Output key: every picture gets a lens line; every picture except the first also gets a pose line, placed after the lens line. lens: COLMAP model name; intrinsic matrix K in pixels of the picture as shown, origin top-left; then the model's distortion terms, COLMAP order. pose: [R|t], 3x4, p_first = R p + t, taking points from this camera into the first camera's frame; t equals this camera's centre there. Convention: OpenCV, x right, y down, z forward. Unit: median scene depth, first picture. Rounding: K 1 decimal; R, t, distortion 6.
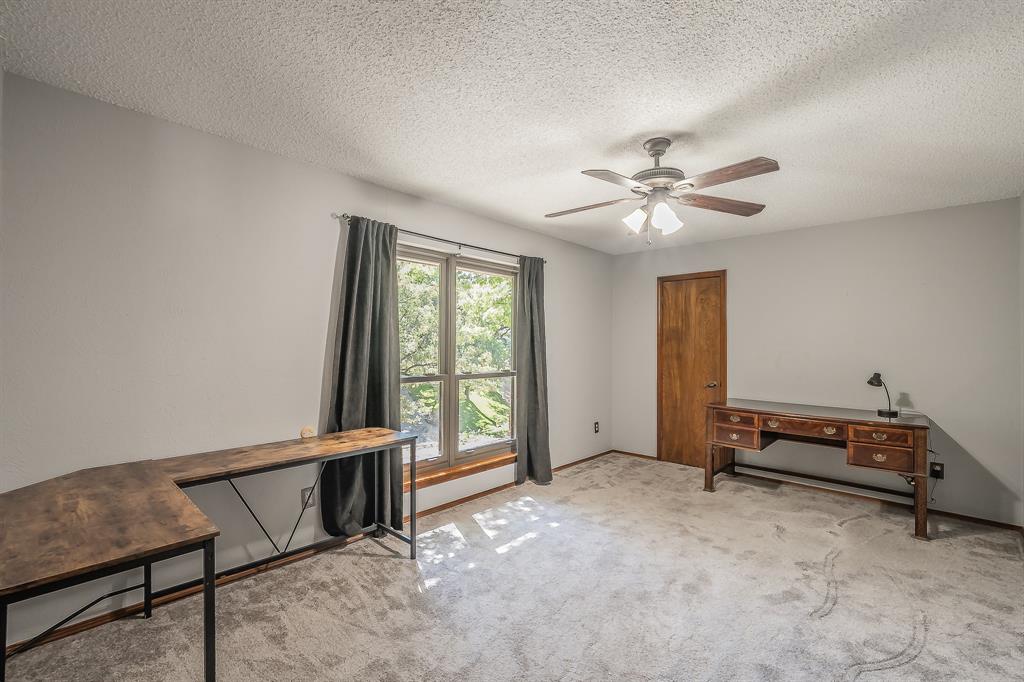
lens RADIAL K [[440.4, 0, 512.0], [0, 440.4, 341.0], [0, 0, 1]] dist [-0.002277, -0.000259]
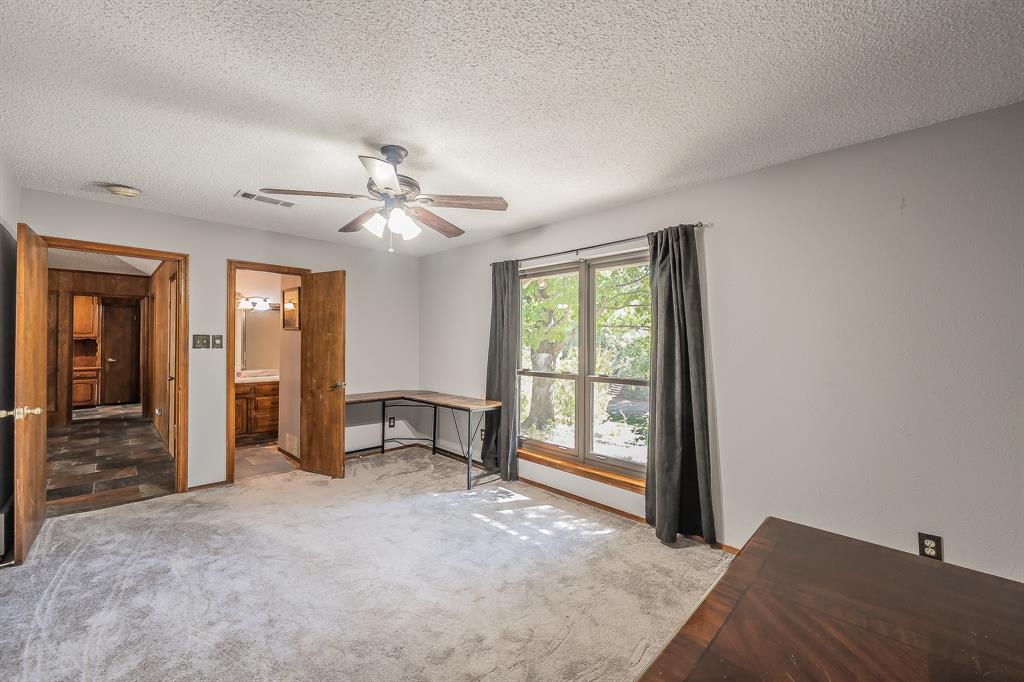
lens RADIAL K [[408.7, 0, 508.5], [0, 408.7, 339.4], [0, 0, 1]] dist [-0.001964, -0.000116]
pose [[-0.042600, -0.013849, -0.998996, 1.007258], [0.001721, 0.999901, -0.013935, 0.004800], [0.999091, -0.002313, -0.042572, 1.038273]]
